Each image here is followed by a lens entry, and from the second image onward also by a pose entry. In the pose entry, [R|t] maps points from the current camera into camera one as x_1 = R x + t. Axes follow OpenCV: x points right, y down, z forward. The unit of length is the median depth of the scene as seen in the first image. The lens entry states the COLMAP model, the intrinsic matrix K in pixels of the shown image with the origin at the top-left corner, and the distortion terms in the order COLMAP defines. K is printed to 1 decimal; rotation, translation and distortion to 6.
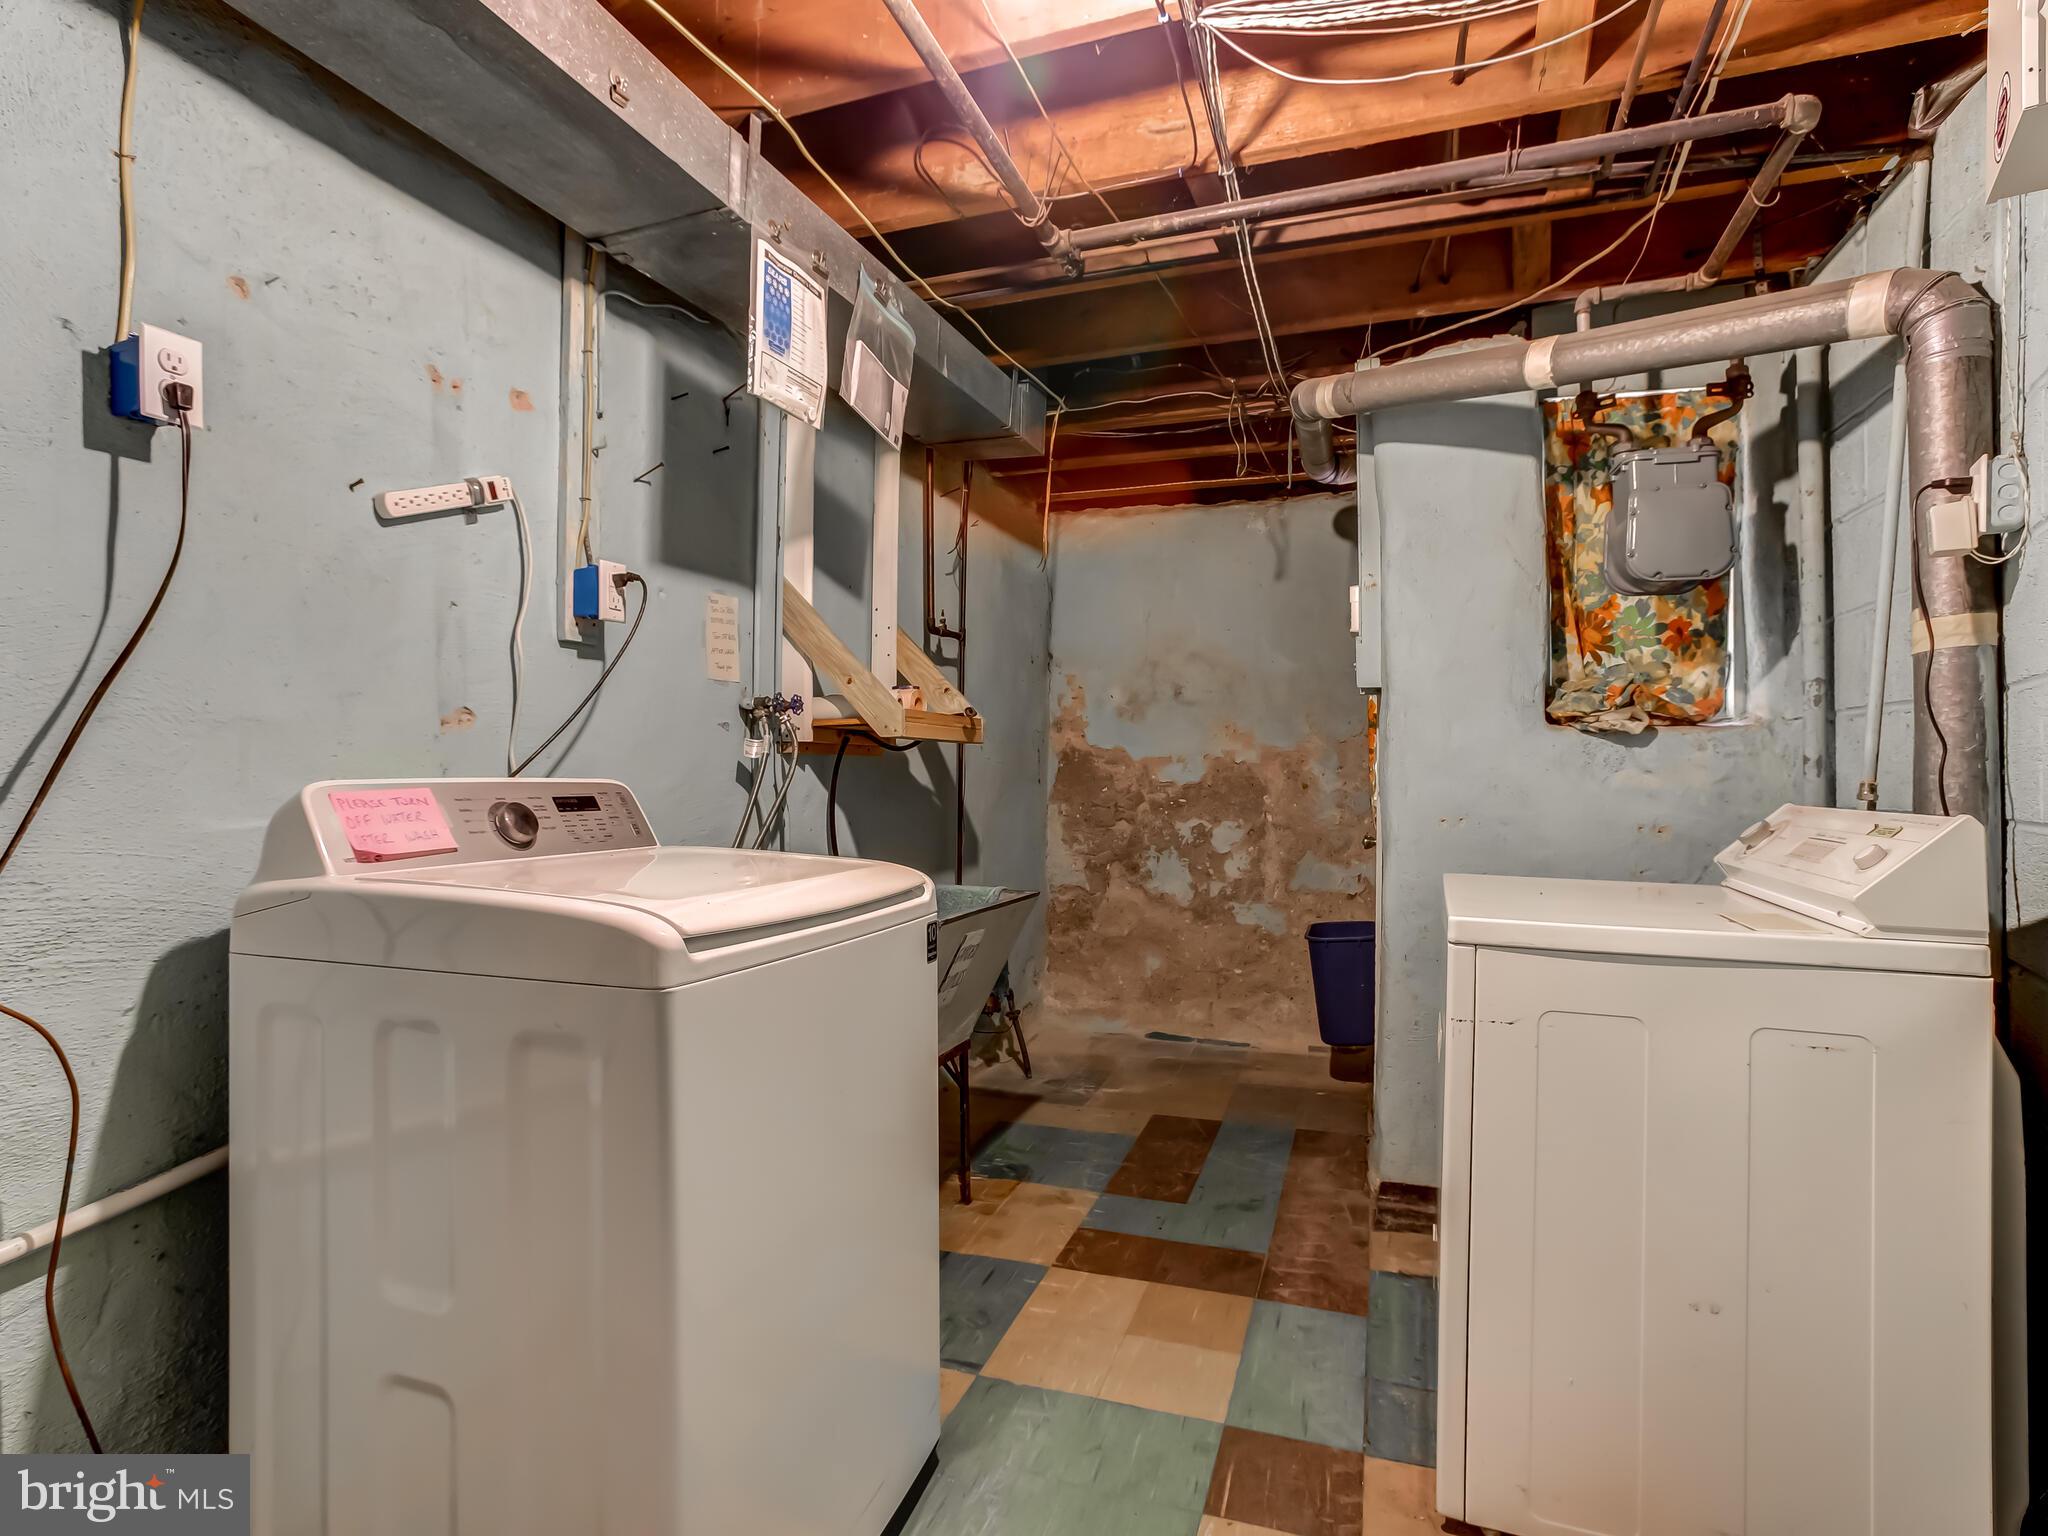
lens RADIAL K [[1058.0, 0, 1030.7], [0, 1058.0, 759.1], [0, 0, 1]] dist [-0.059005, 0.038211]
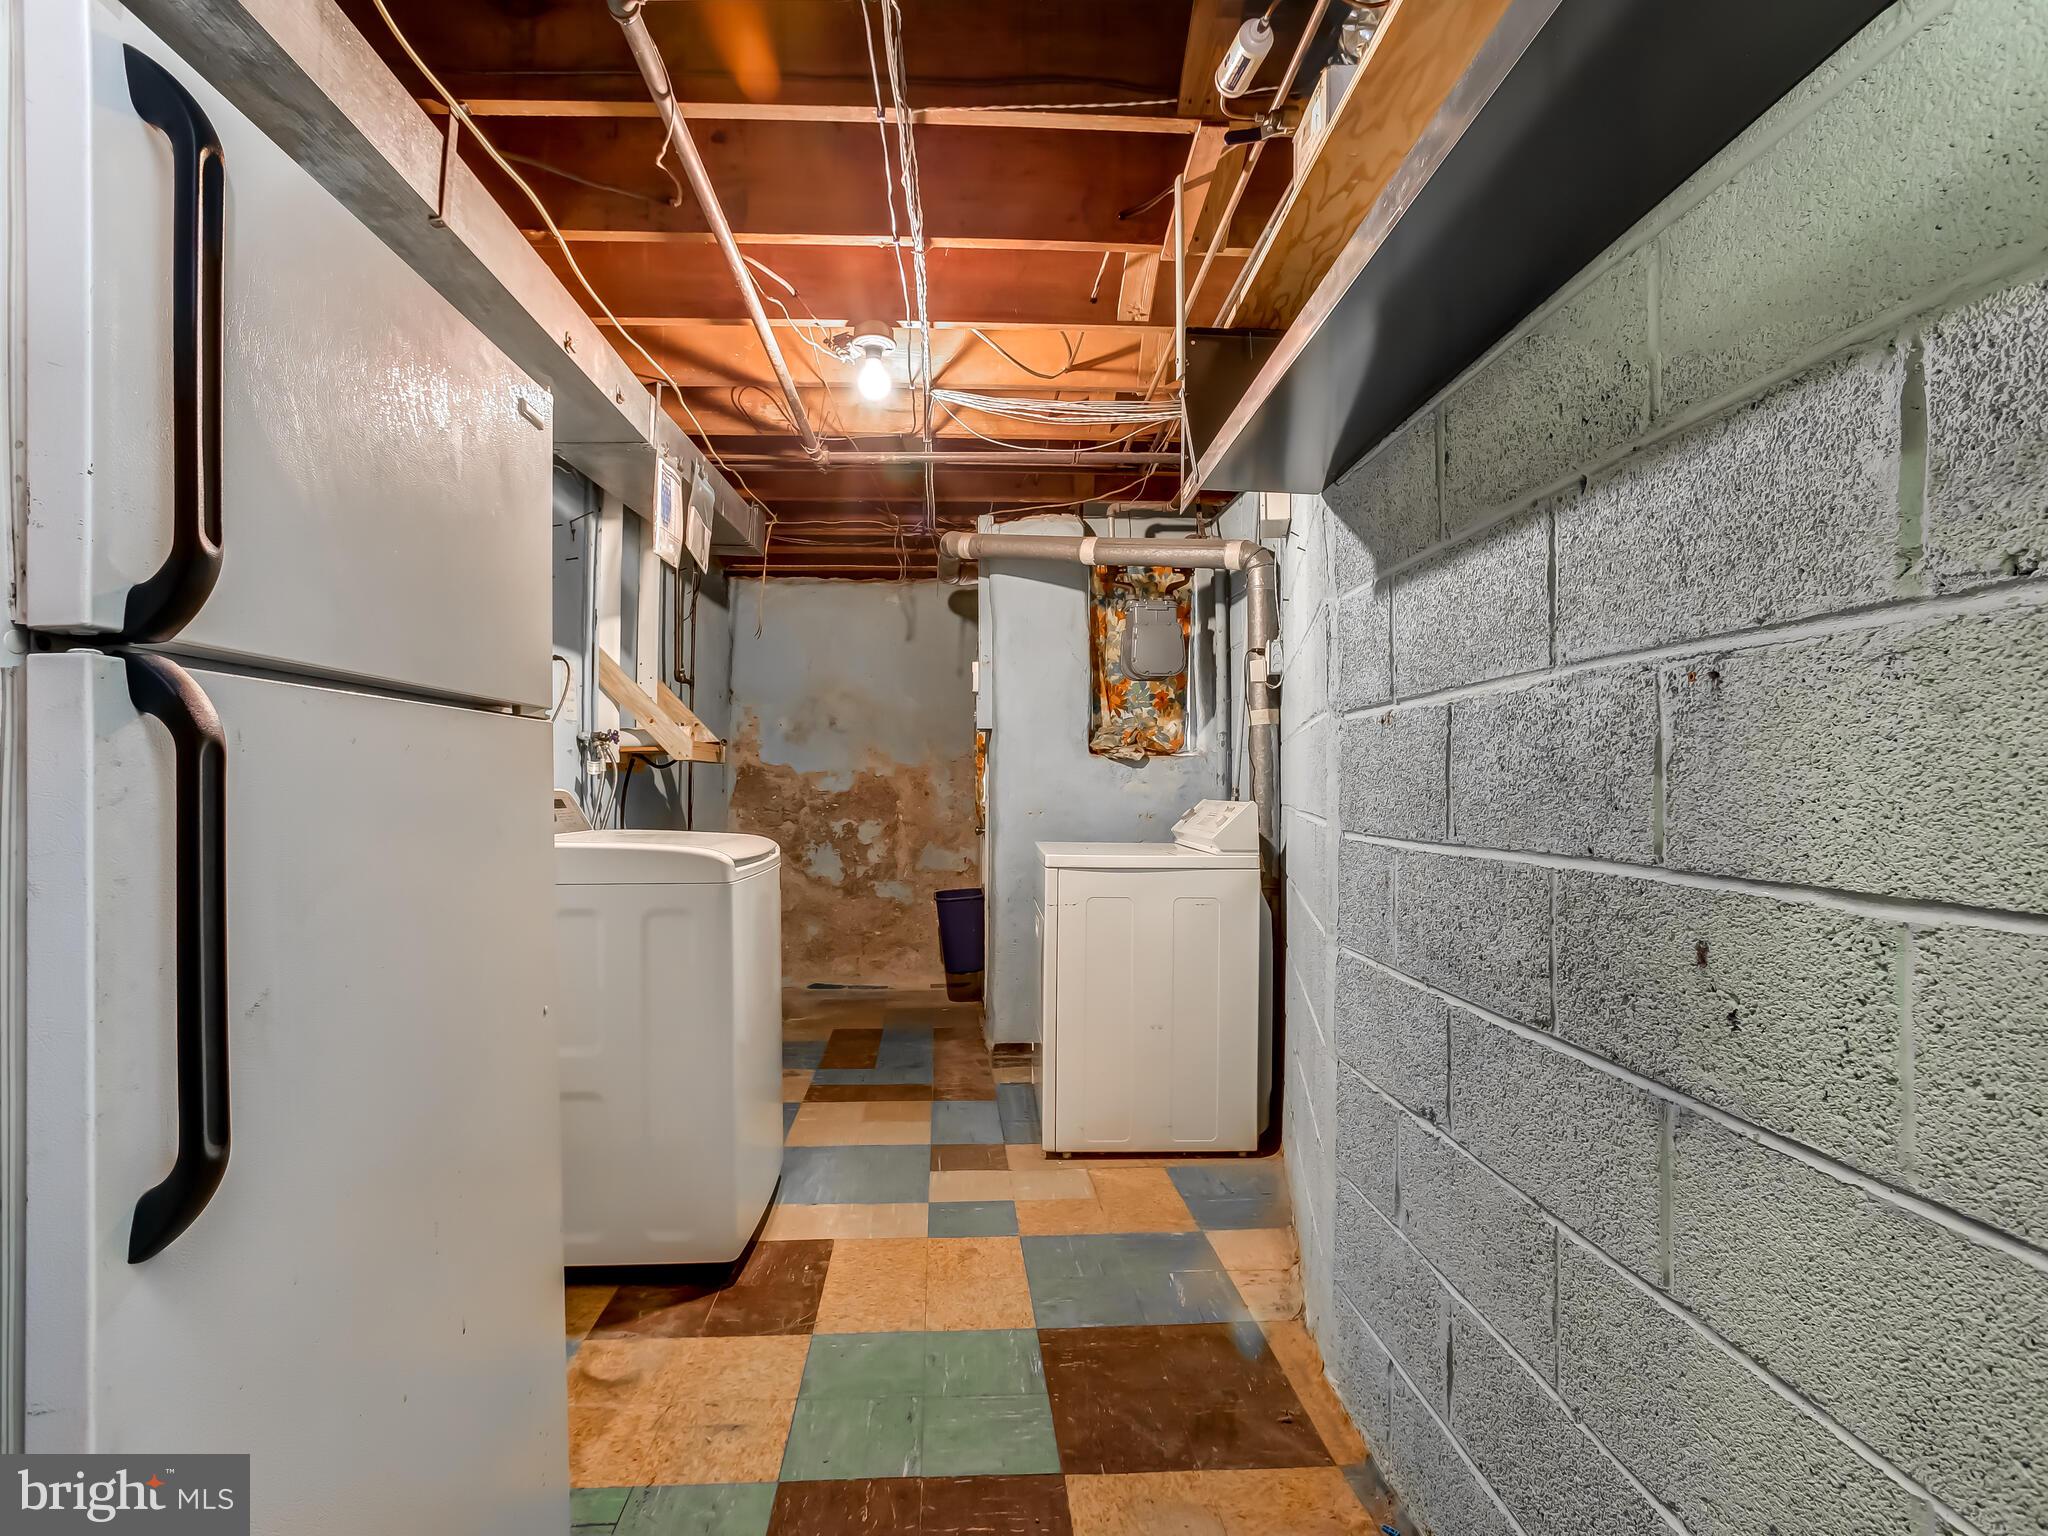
lens RADIAL K [[1058.0, 0, 1030.7], [0, 1058.0, 759.1], [0, 0, 1]] dist [-0.059005, 0.038211]
pose [[0.918773, 0.006163, 0.394738, -0.243283], [-0.001969, 0.999937, -0.011030, -0.006287], [-0.394781, 0.009357, 0.918727, -0.481806]]
